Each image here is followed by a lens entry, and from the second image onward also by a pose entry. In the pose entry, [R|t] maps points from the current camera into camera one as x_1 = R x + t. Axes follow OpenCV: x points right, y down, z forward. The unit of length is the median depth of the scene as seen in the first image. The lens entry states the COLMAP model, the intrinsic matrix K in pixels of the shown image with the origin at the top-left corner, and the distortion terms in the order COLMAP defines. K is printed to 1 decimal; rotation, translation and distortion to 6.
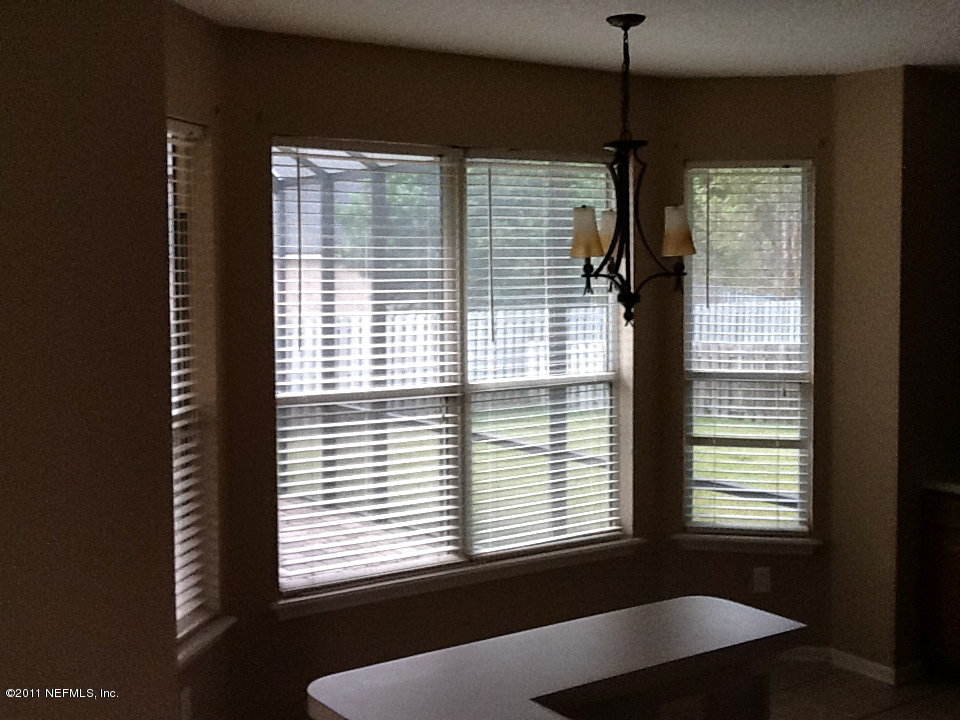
lens RADIAL K [[1165.5, 0, 440.4], [0, 1165.5, 312.8], [0, 0, 1]] dist [0.017523, 0.010267]
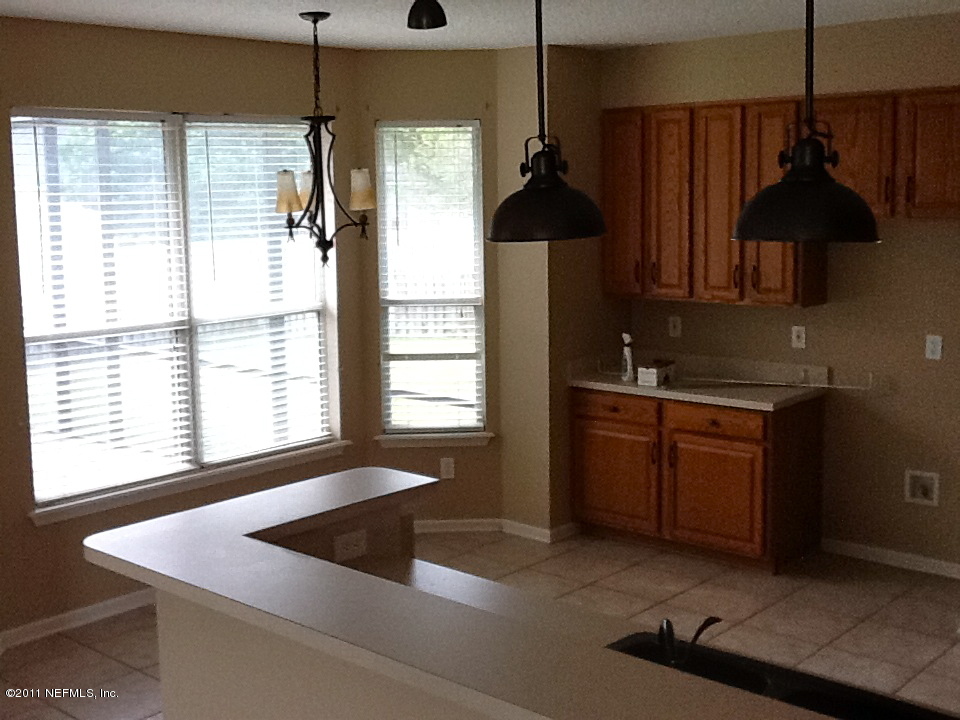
lens RADIAL K [[1165.5, 0, 440.4], [0, 1165.5, 312.8], [0, 0, 1]] dist [0.017523, 0.010267]
pose [[0.972877, -0.038270, 0.228134, -0.002721], [0.023607, 0.997496, 0.066659, -0.015121], [-0.230114, -0.059466, 0.971345, -0.180597]]
